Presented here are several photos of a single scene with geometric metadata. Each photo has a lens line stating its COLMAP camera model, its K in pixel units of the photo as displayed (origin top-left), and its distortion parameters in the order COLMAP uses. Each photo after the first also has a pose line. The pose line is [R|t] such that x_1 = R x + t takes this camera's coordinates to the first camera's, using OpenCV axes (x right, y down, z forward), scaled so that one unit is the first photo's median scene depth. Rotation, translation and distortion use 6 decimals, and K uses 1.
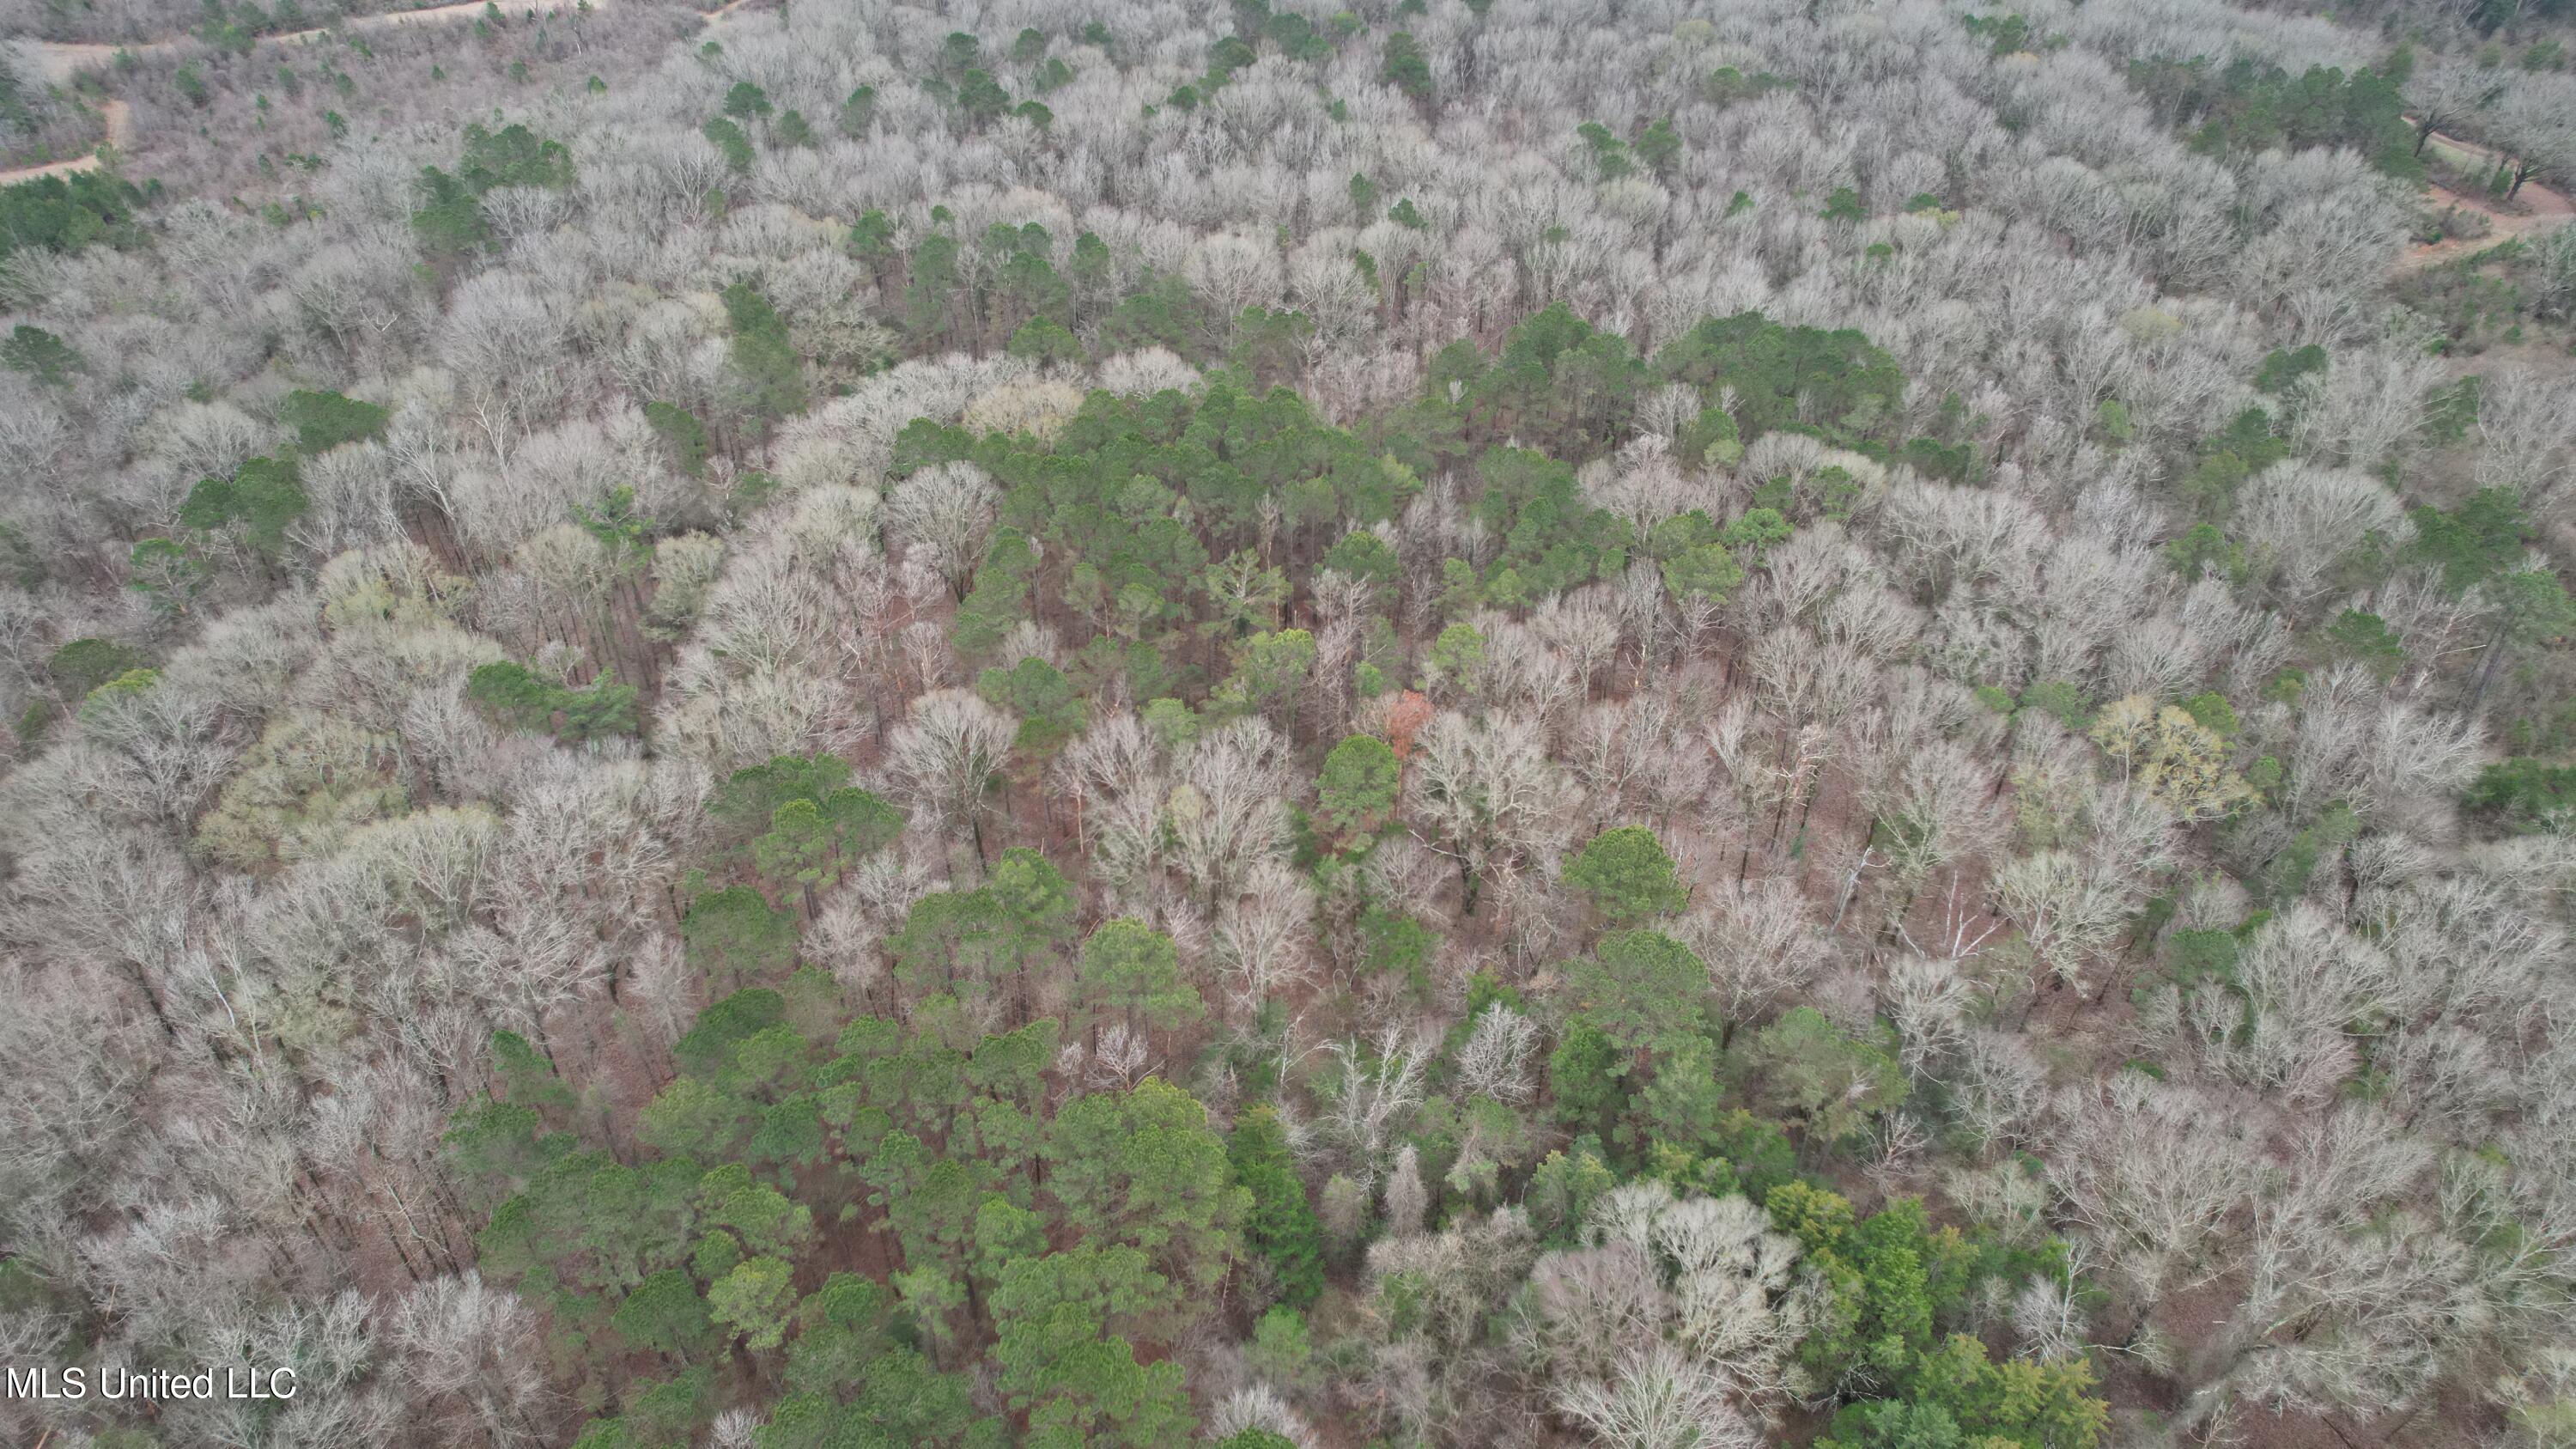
lens RADIAL K [[1639.6, 0, 1294.7], [0, 1639.6, 720.1], [0, 0, 1]] dist [-0.068470, 0.060602]
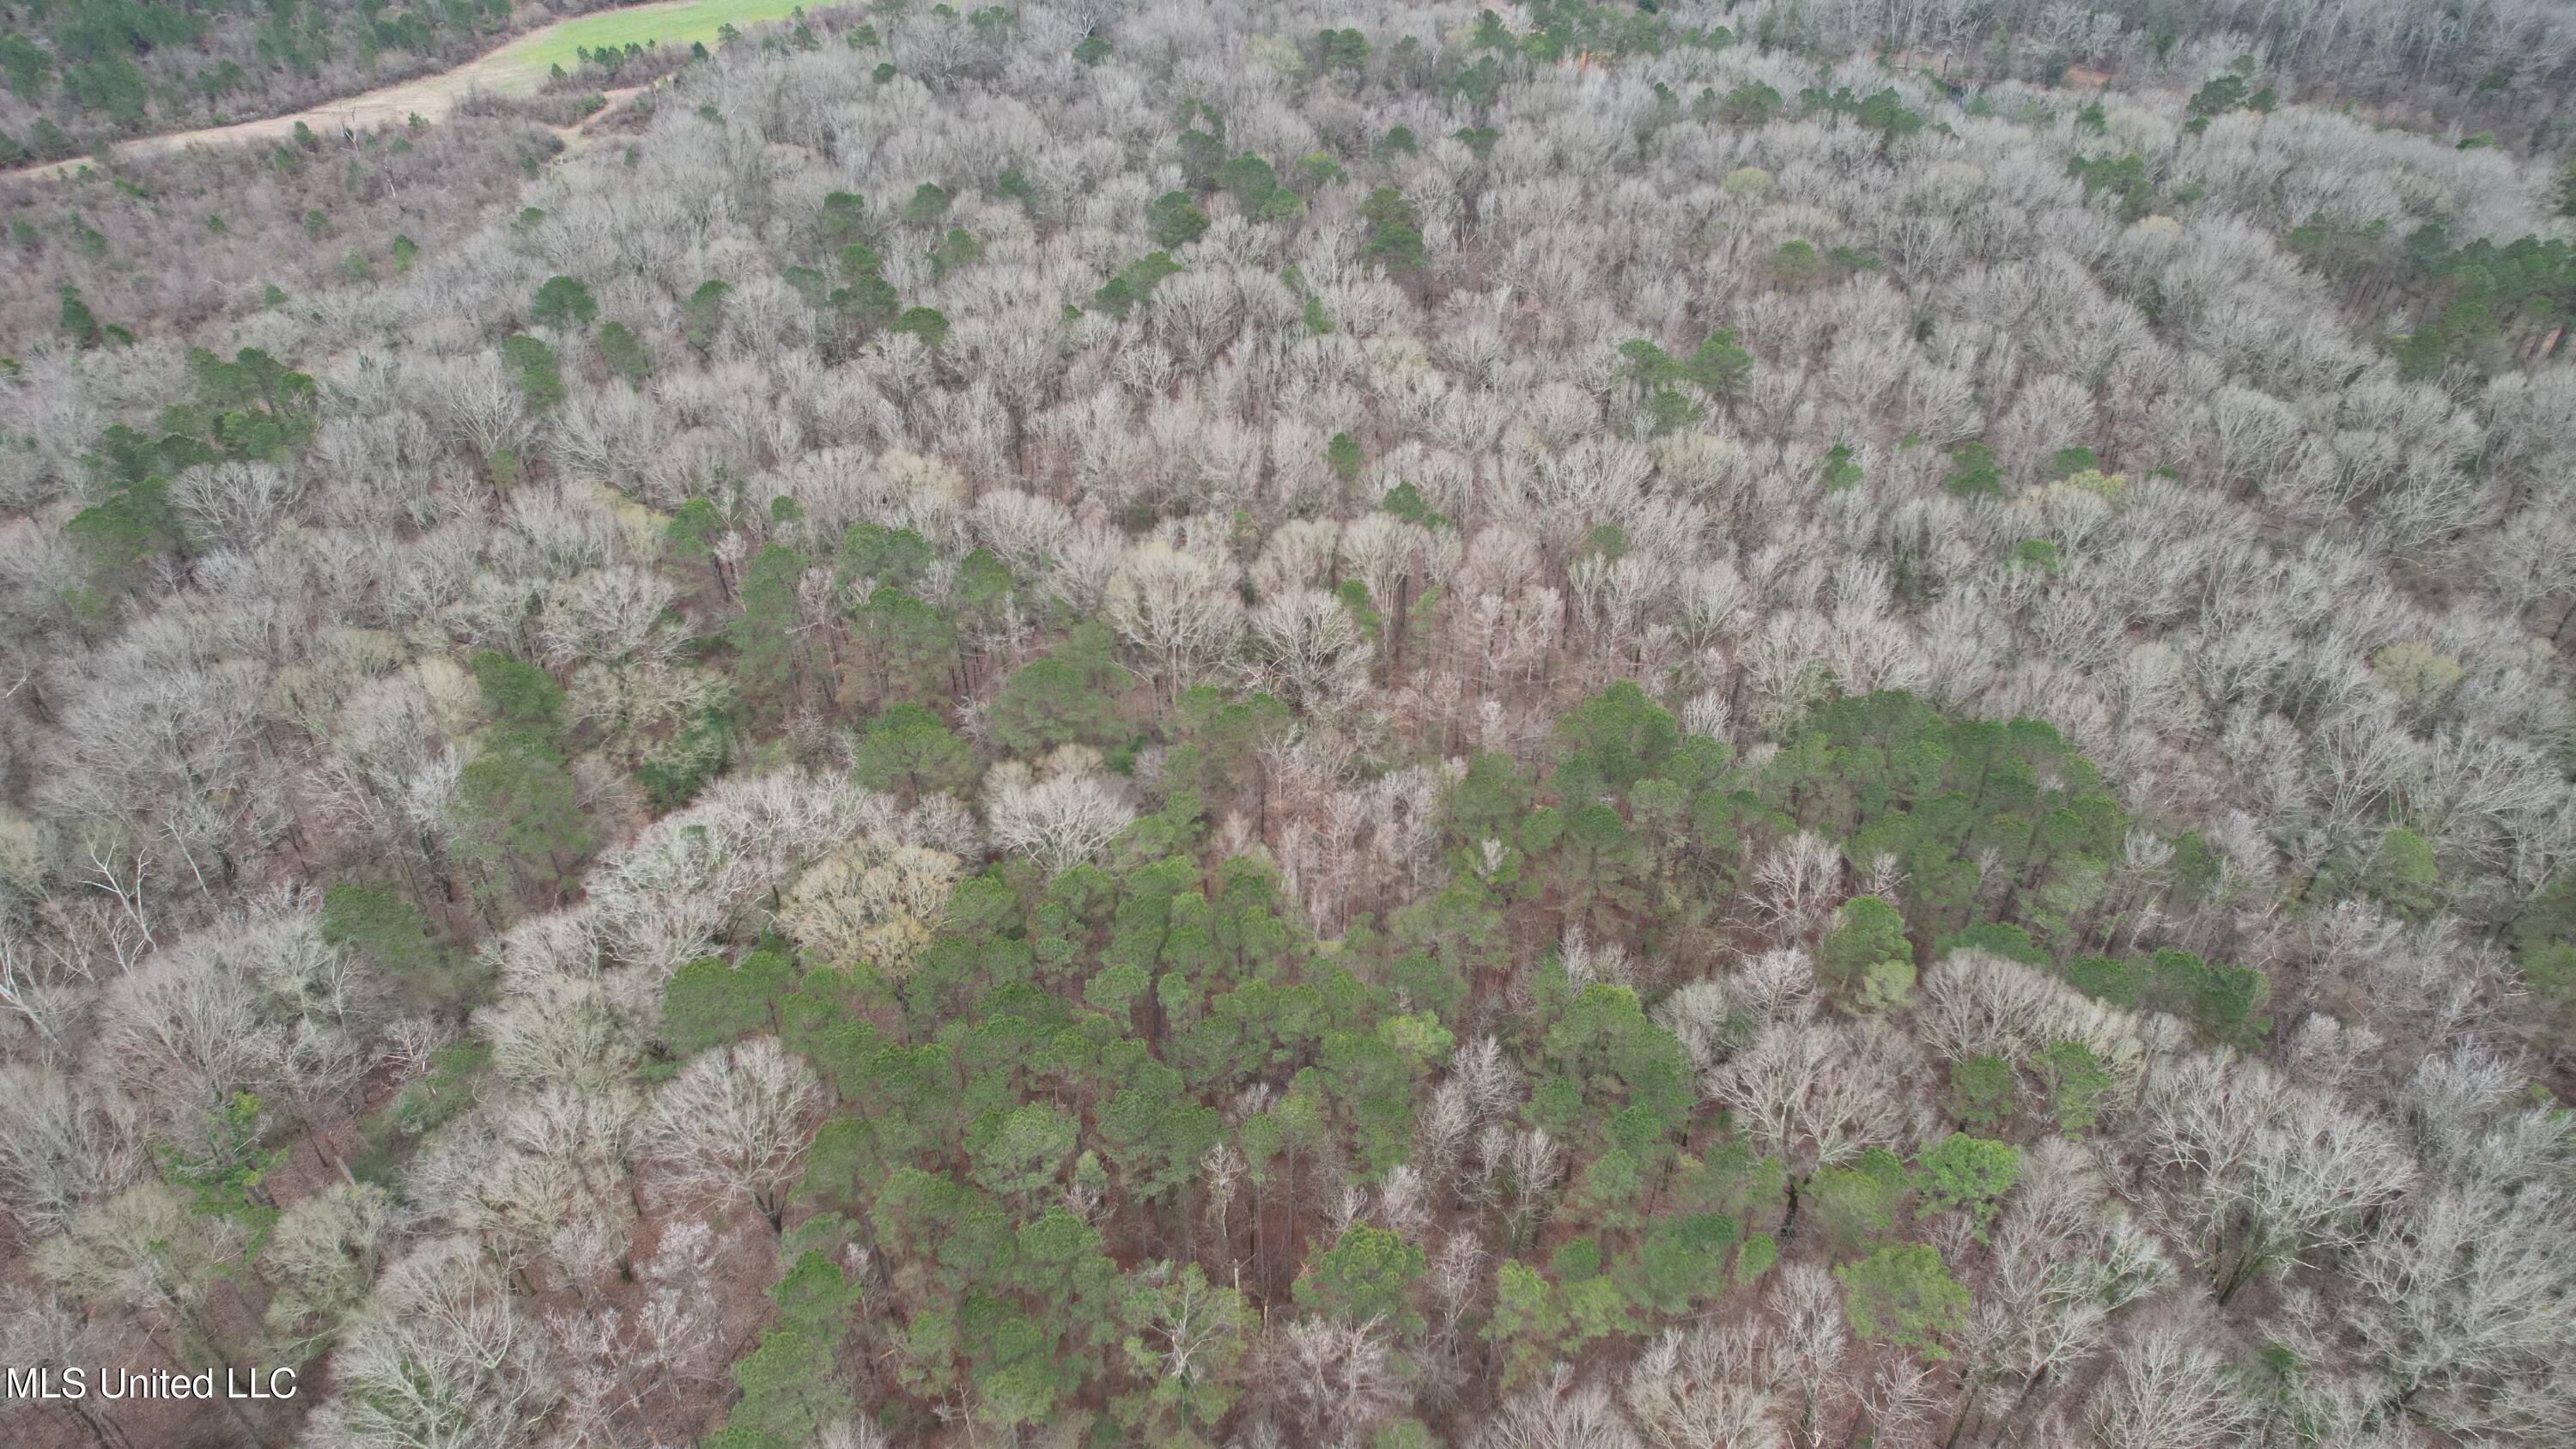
lens RADIAL K [[1639.6, 0, 1300.7], [0, 1639.6, 716.2], [0, 0, 1]] dist [-0.068470, 0.060602]
pose [[0.999711, -0.015462, 0.018415, 0.004892], [0.015426, 0.999879, 0.002140, -0.234272], [-0.018446, -0.001856, 0.999828, 0.271145]]
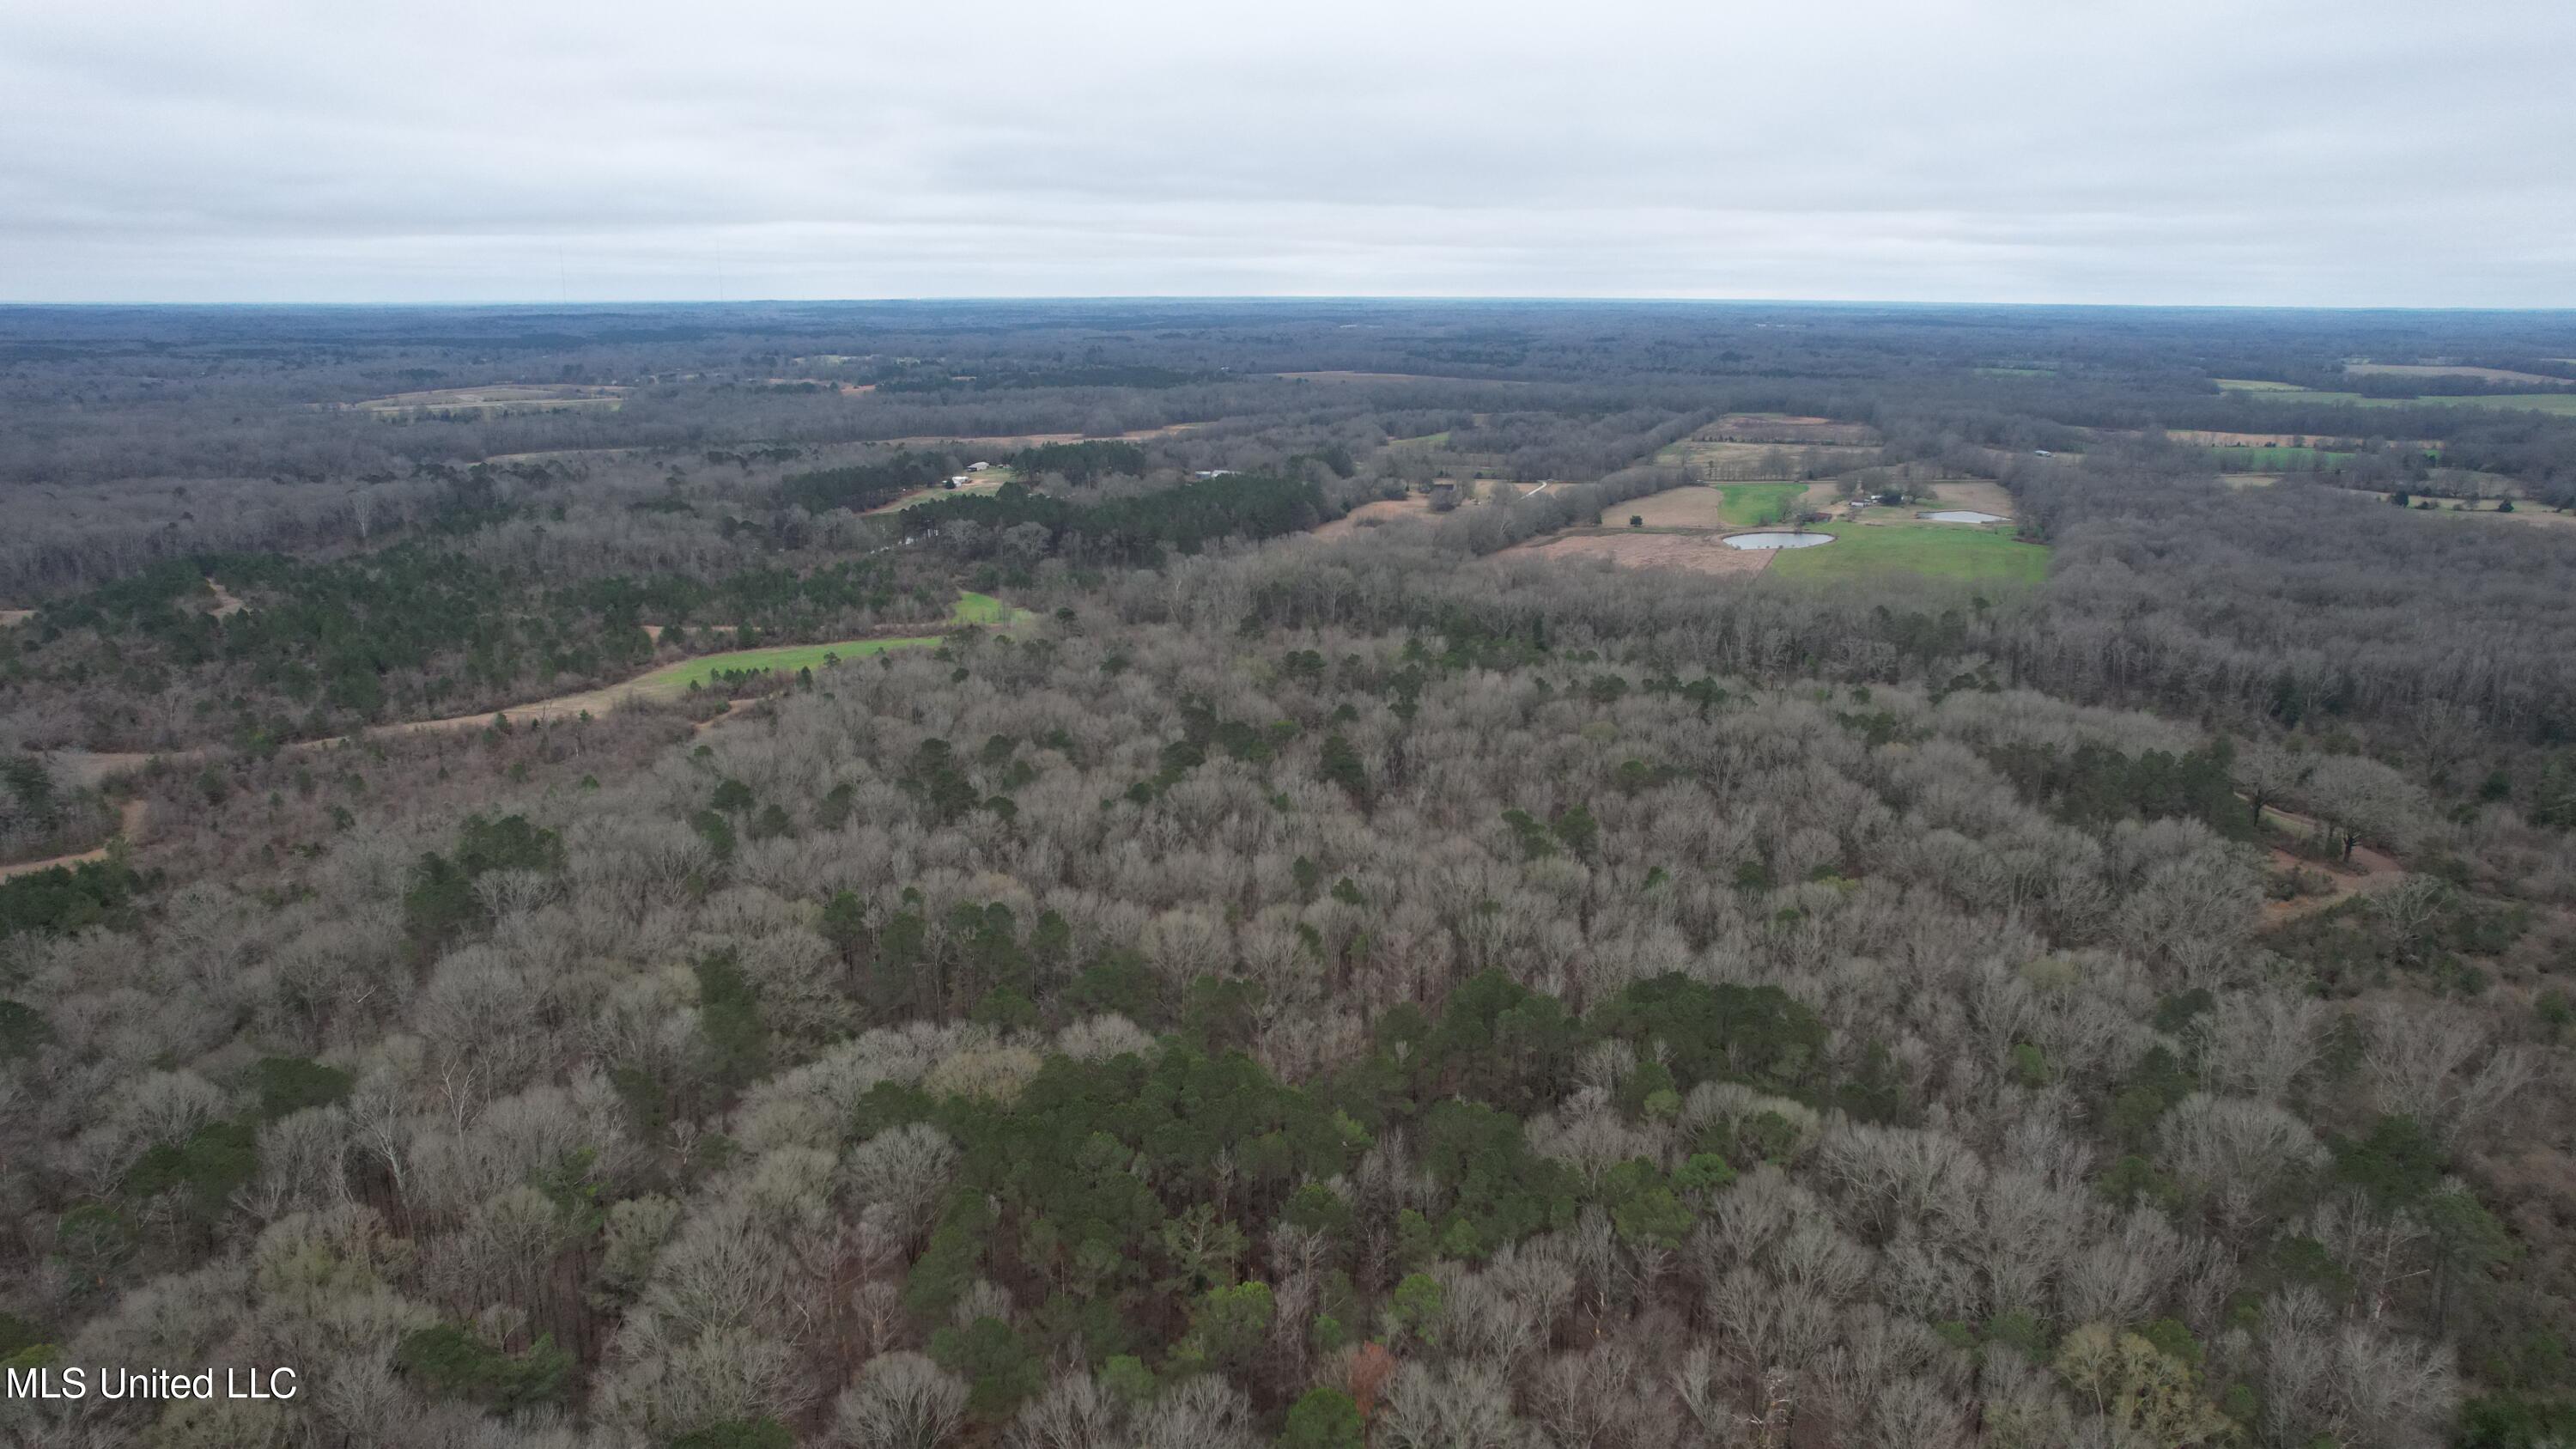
lens RADIAL K [[1639.6, 0, 1292.0], [0, 1639.6, 721.9], [0, 0, 1]] dist [-0.068470, 0.060602]
pose [[0.999337, -0.007782, 0.035553, -0.005875], [0.021428, 0.915412, -0.401948, 0.021221], [-0.029418, 0.402443, 0.914972, -0.031852]]
